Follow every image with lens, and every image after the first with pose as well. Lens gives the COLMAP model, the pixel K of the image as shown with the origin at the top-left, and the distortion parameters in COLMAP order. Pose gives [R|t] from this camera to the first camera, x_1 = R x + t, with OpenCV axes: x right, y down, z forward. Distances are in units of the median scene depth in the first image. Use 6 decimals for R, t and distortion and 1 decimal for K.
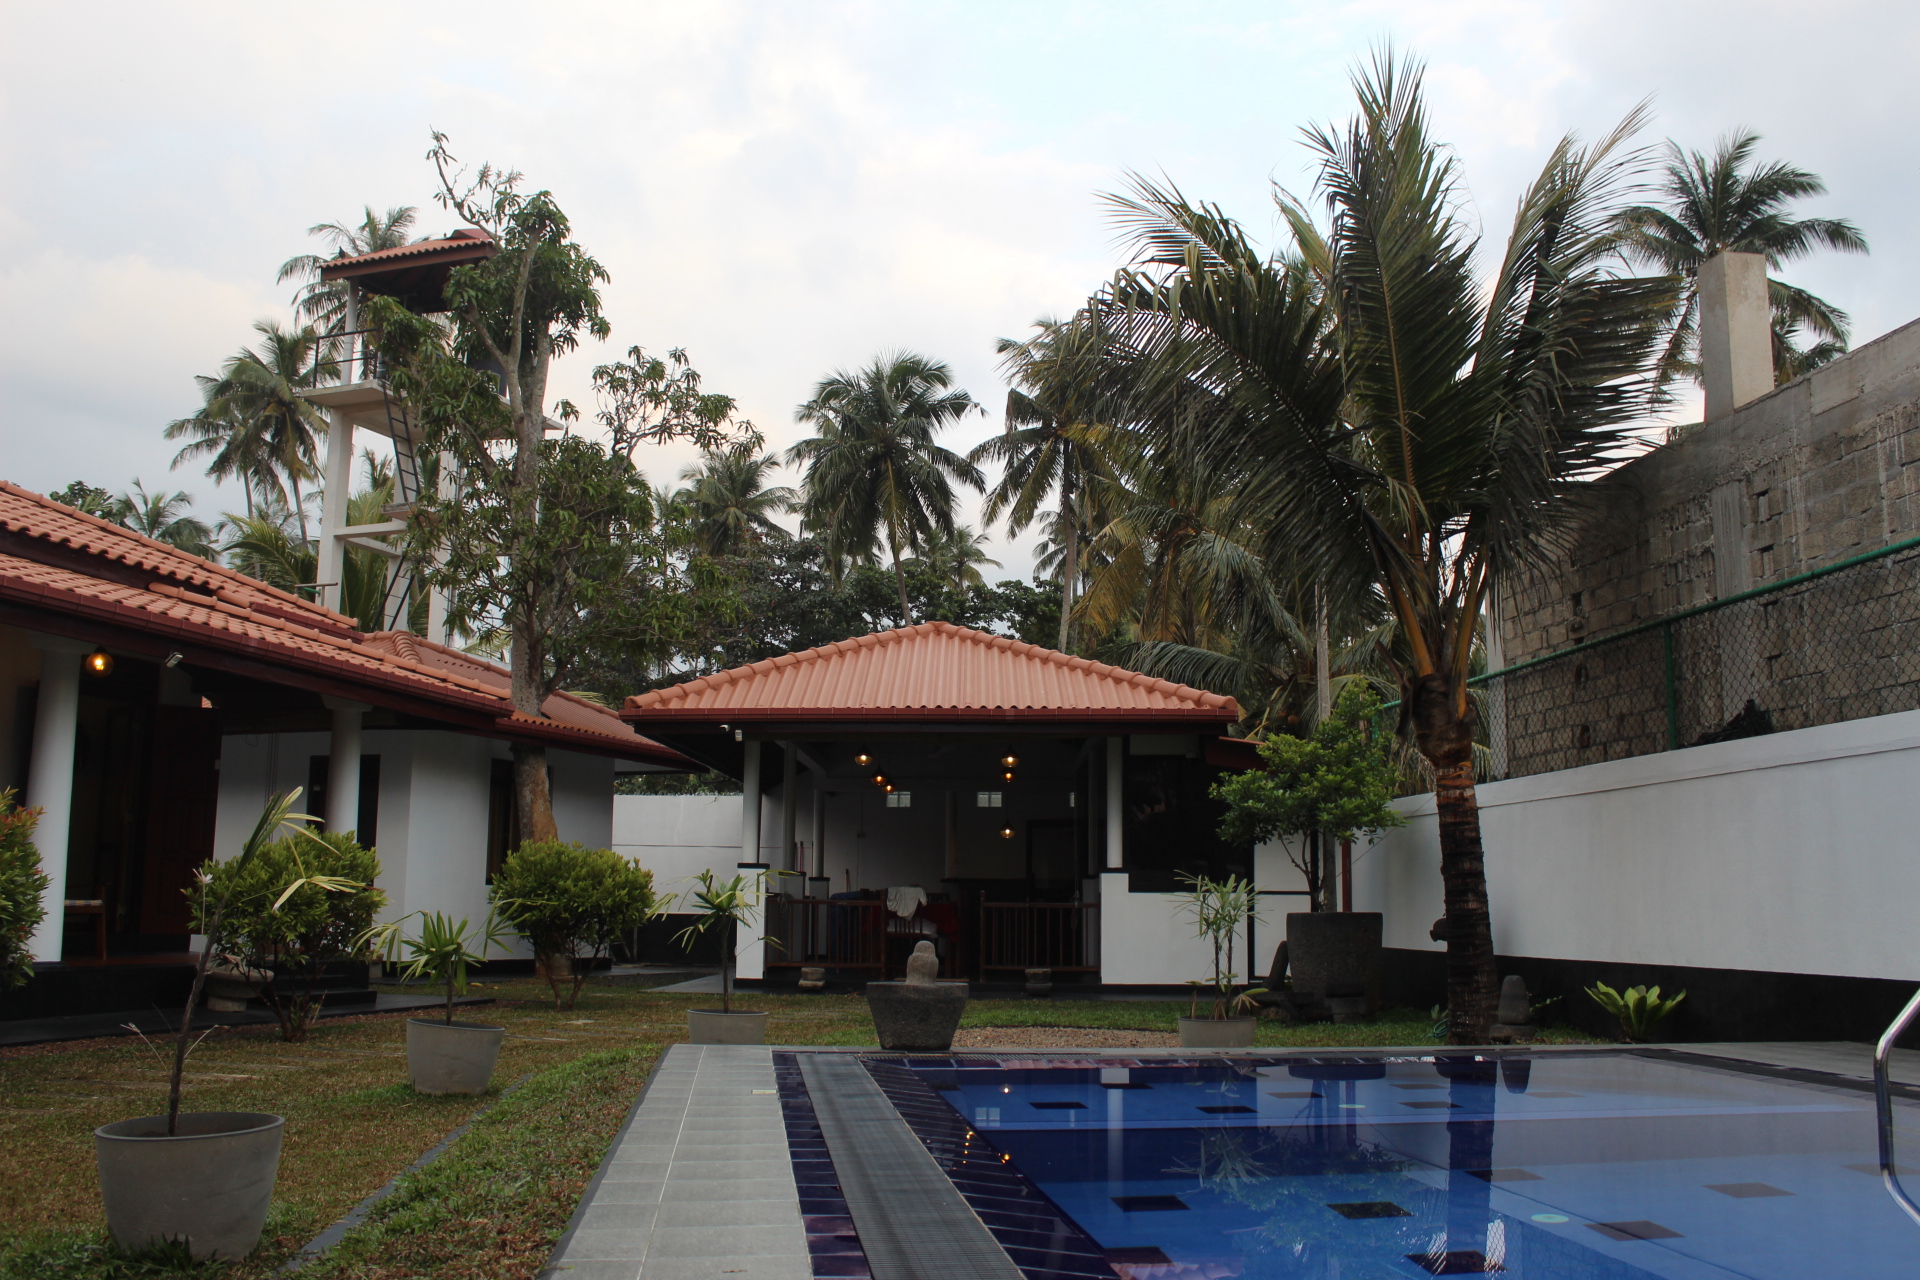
lens RADIAL K [[1699.2, 0, 960.0], [0, 1699.2, 640.0], [0, 0, 1]] dist [-0.125903, -0.000058]
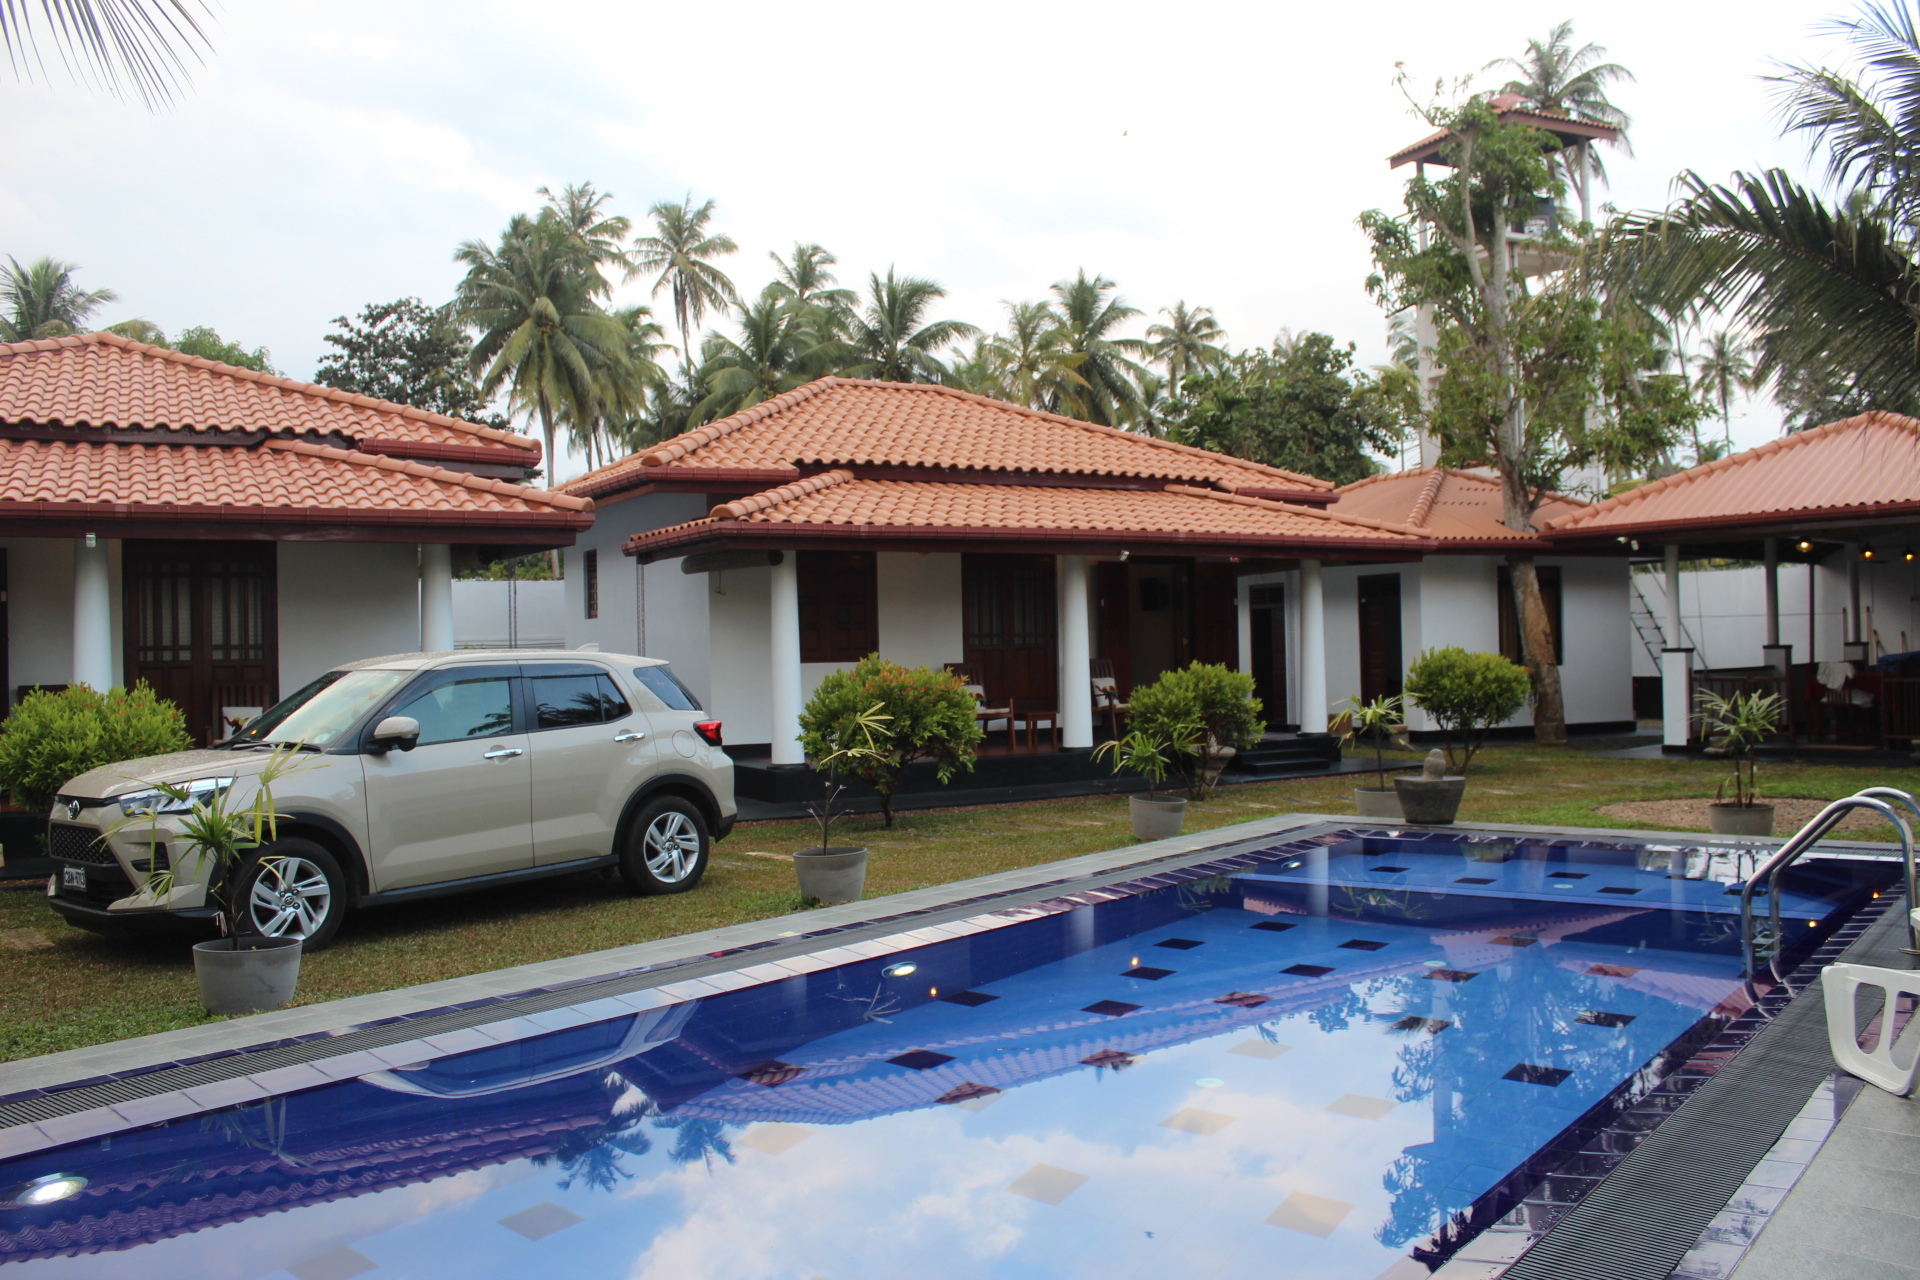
lens RADIAL K [[1624.6, 0, 960.0], [0, 1624.6, 640.0], [0, 0, 1]] dist [-0.185048, 0.171703]
pose [[0.684260, -0.029176, -0.728654, 0.340603], [0.143587, 0.985029, 0.095397, -0.050287], [0.714963, -0.169902, 0.678205, -0.099033]]
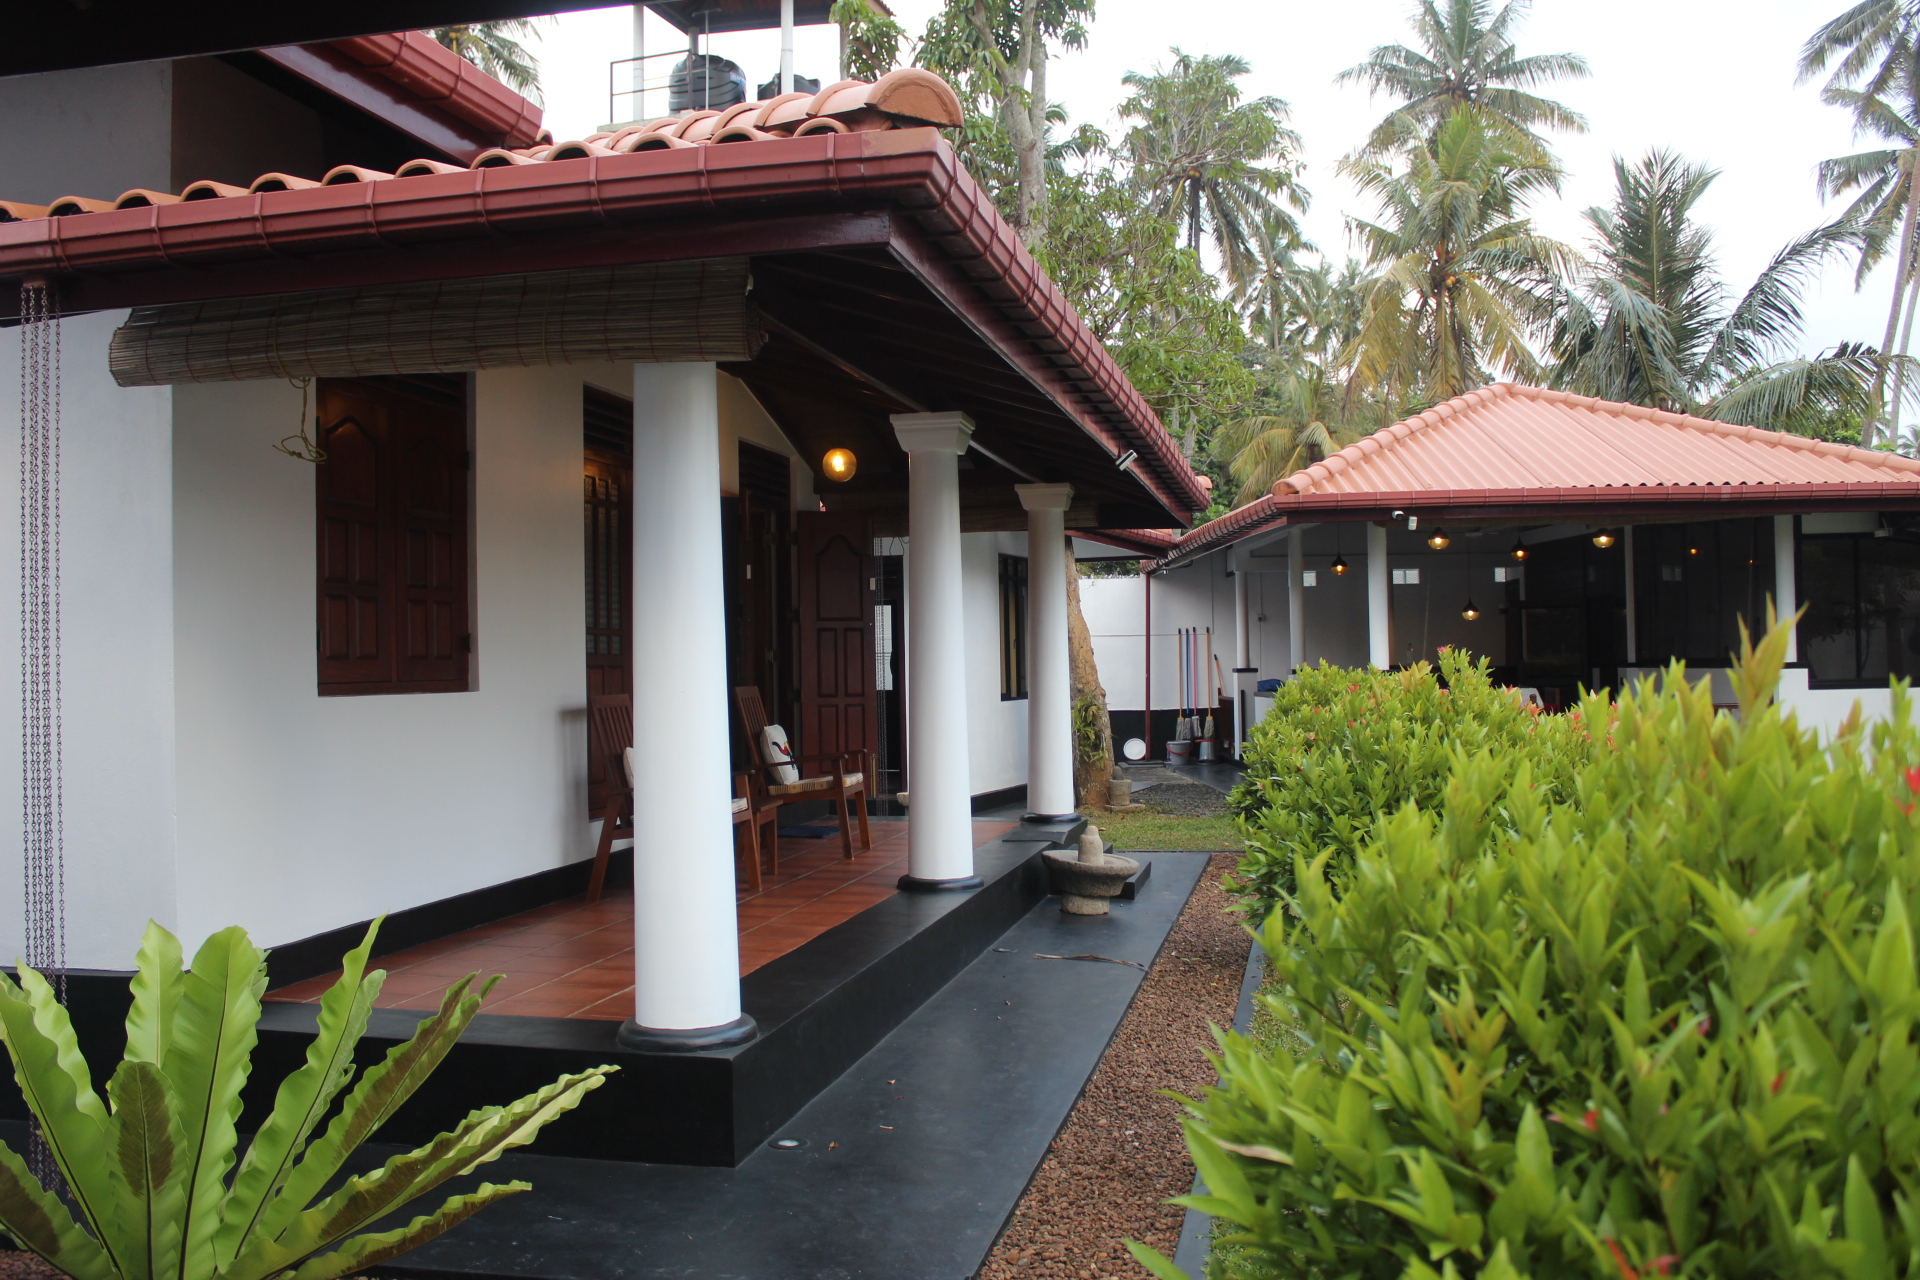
lens RADIAL K [[1699.2, 0, 960.0], [0, 1699.2, 640.0], [0, 0, 1]] dist [-0.125903, -0.000058]
pose [[0.999389, -0.027697, 0.021319, -0.355166], [0.024326, 0.989170, 0.144747, -0.012093], [-0.025097, -0.144139, 0.989239, 0.159785]]
